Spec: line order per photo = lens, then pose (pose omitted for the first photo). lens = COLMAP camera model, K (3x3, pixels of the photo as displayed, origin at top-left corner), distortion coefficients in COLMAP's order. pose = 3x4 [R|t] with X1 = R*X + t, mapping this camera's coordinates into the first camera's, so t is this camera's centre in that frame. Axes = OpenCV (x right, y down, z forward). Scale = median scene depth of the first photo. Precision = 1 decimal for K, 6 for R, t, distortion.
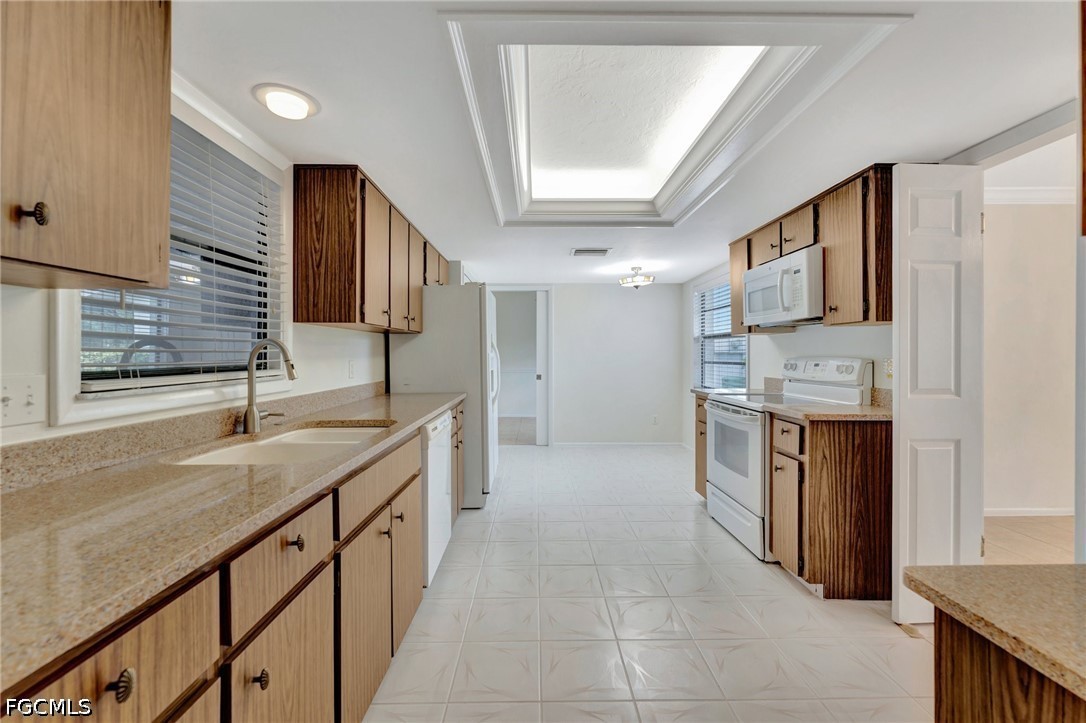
lens RADIAL K [[433.1, 0, 540.6], [0, 433.1, 356.5], [0, 0, 1]] dist [-0.001310, 0.000064]
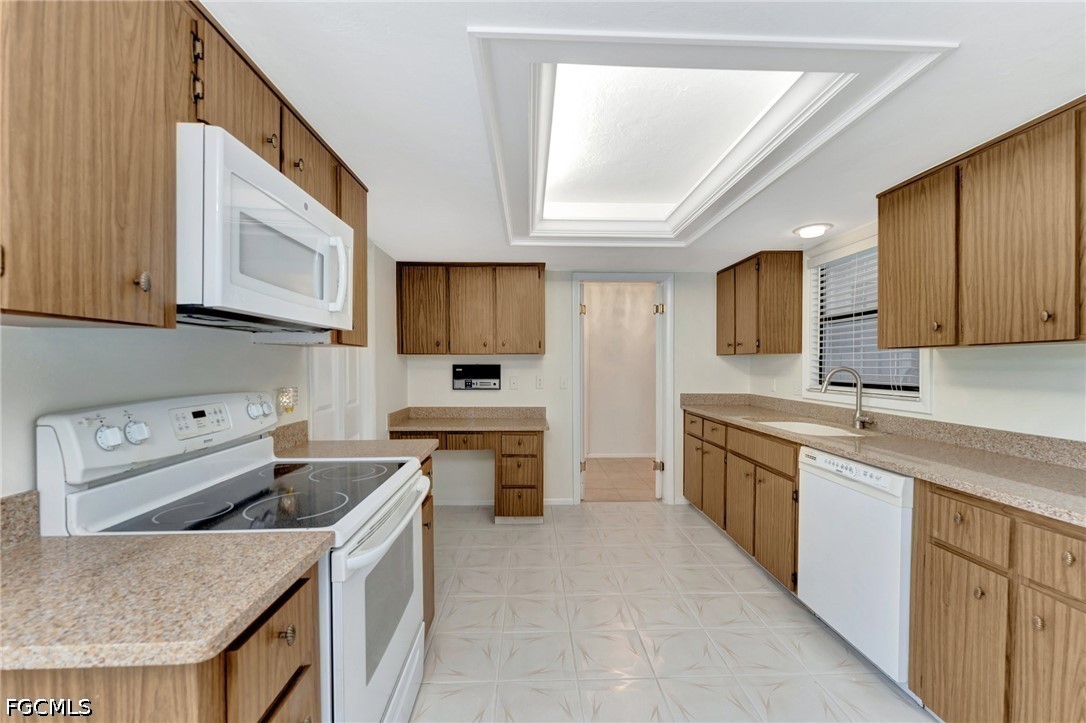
lens RADIAL K [[436.0, 0, 545.7], [0, 436.0, 370.1], [0, 0, 1]] dist [-0.003278, -0.000318]
pose [[-0.999566, -0.001616, -0.029427, 0.489885], [-0.002257, 0.999761, 0.021762, -0.061327], [0.029385, 0.021819, -0.999330, 2.496362]]
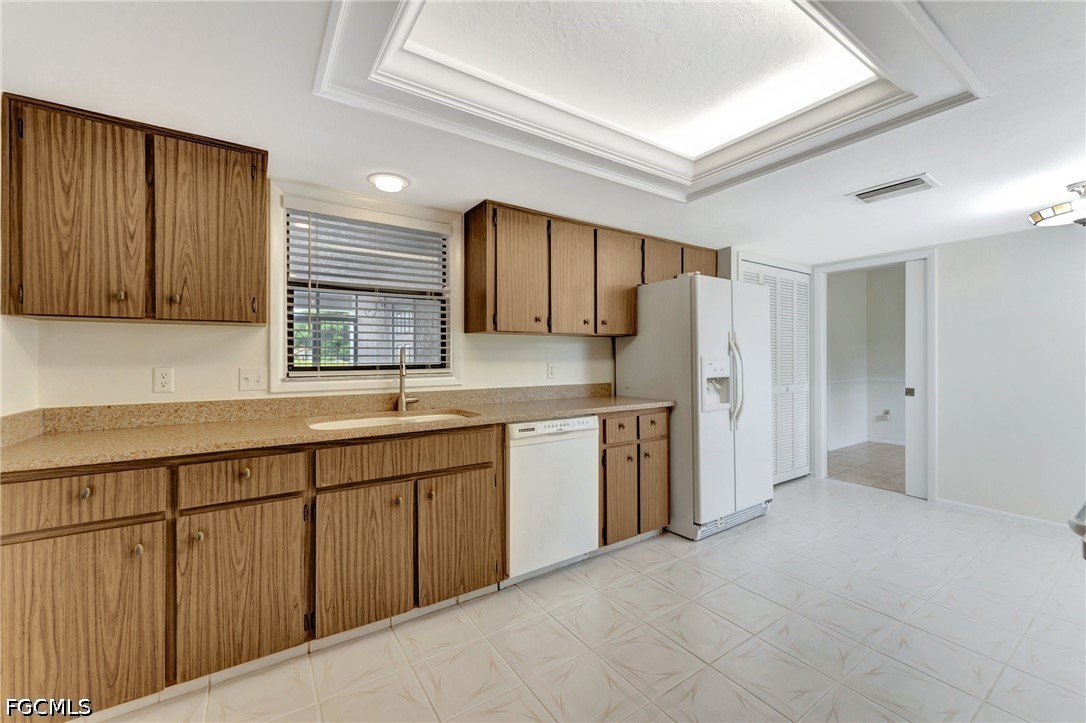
lens RADIAL K [[433.1, 0, 540.6], [0, 433.1, 356.5], [0, 0, 1]] dist [-0.001310, 0.000064]
pose [[0.549060, -0.000045, -0.835783, 0.820544], [-0.004066, 0.999988, -0.002725, -0.007704], [0.835773, 0.004894, 0.549053, 0.588720]]
